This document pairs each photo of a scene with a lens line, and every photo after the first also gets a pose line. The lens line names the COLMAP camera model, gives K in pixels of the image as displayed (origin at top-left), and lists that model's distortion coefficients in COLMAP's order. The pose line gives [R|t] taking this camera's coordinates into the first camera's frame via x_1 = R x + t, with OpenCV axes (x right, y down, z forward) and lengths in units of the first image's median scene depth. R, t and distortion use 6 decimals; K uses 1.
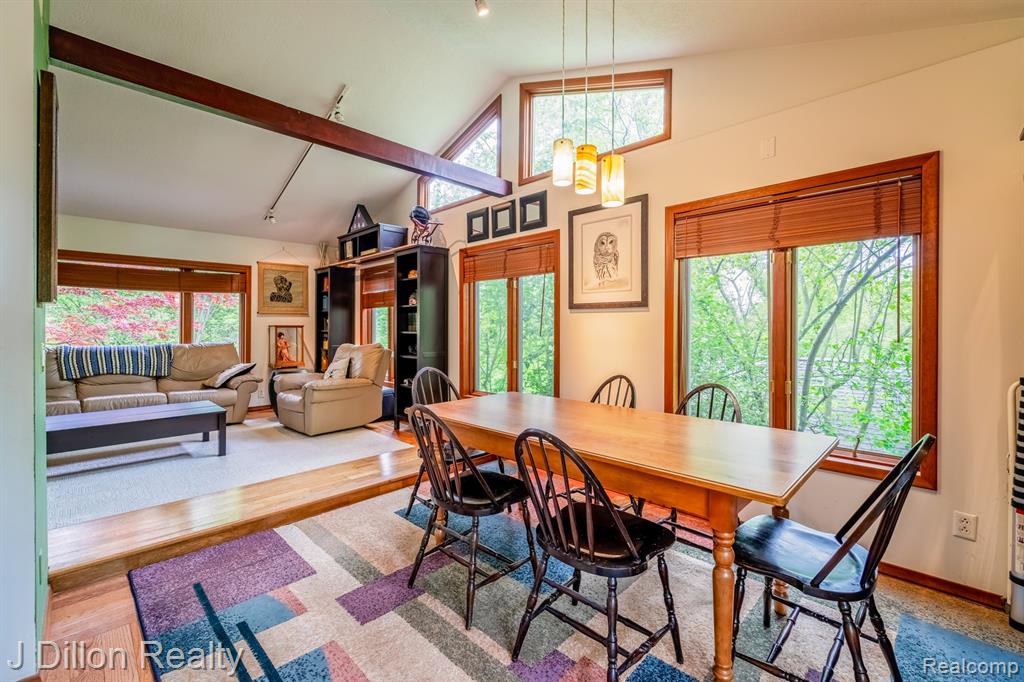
lens RADIAL K [[432.8, 0, 512.1], [0, 432.8, 324.1], [0, 0, 1]] dist [0.000204, -0.000108]
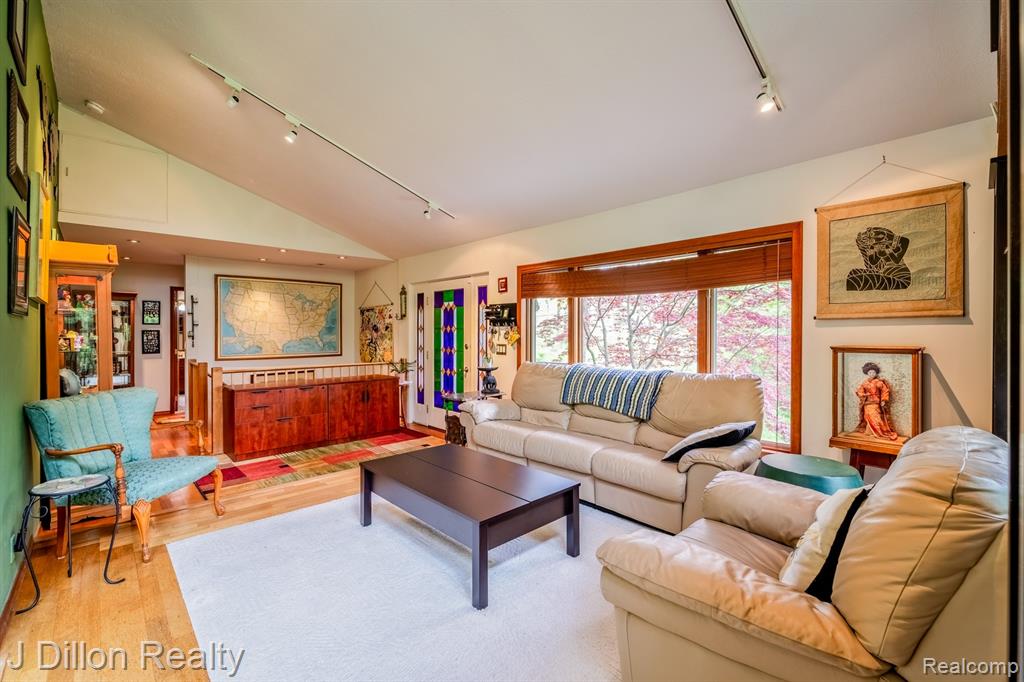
lens RADIAL K [[442.0, 0, 510.4], [0, 442.0, 328.4], [0, 0, 1]] dist [-0.000445, -0.000602]
pose [[-0.033299, -0.009734, -0.999398, -0.154714], [0.001141, 0.999952, -0.009777, -0.016220], [0.999445, -0.001466, -0.033286, 1.044613]]
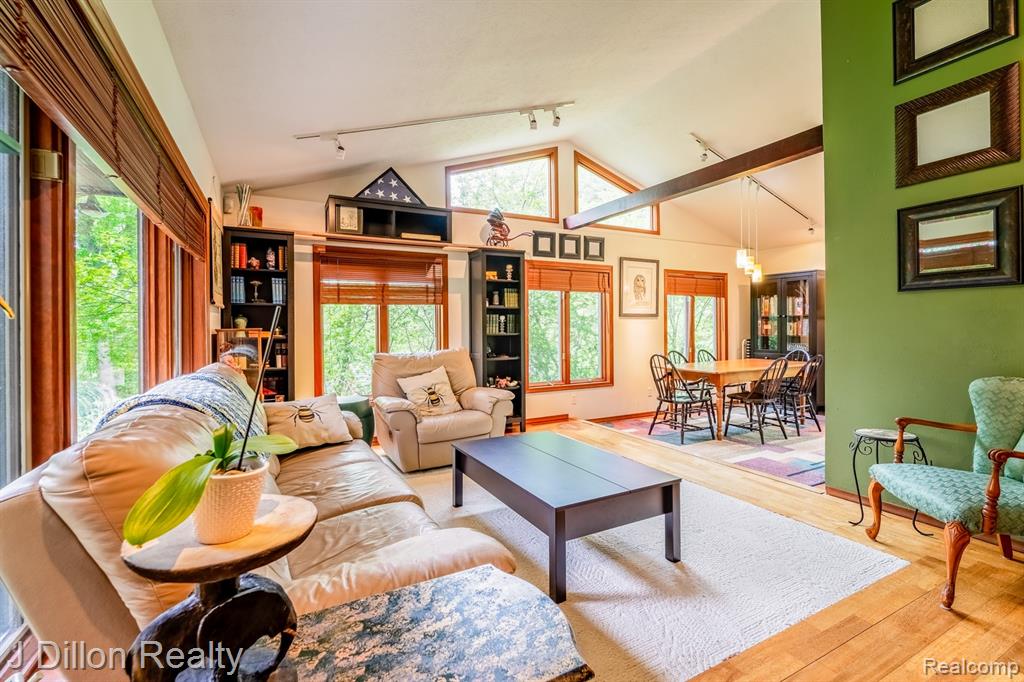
lens RADIAL K [[449.0, 0, 510.3], [0, 449.0, 327.9], [0, 0, 1]] dist [0.000333, 0.000053]
pose [[0.308456, 0.000278, 0.951239, -1.463916], [0.006477, 0.999976, -0.002392, 0.008693], [-0.951217, 0.006899, 0.308447, 0.796924]]
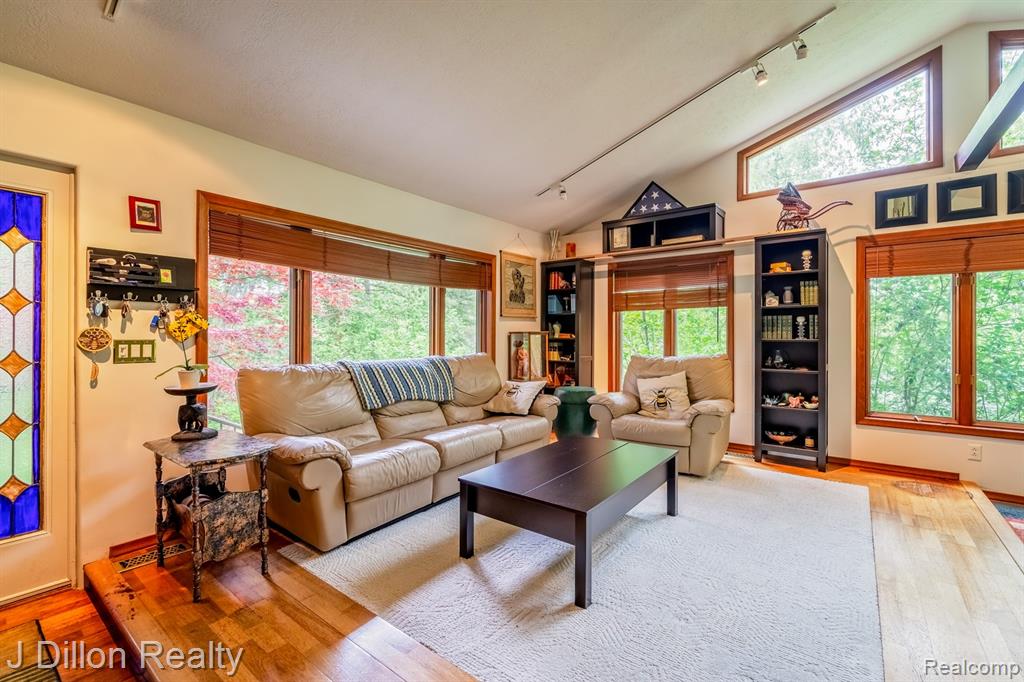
lens RADIAL K [[435.2, 0, 518.2], [0, 435.2, 330.9], [0, 0, 1]] dist [0.001568, 0.000052]
pose [[0.991658, 0.001457, 0.128885, -1.001303], [-0.001051, 0.999994, -0.003220, 0.006280], [-0.128889, 0.003058, 0.991654, 0.327315]]
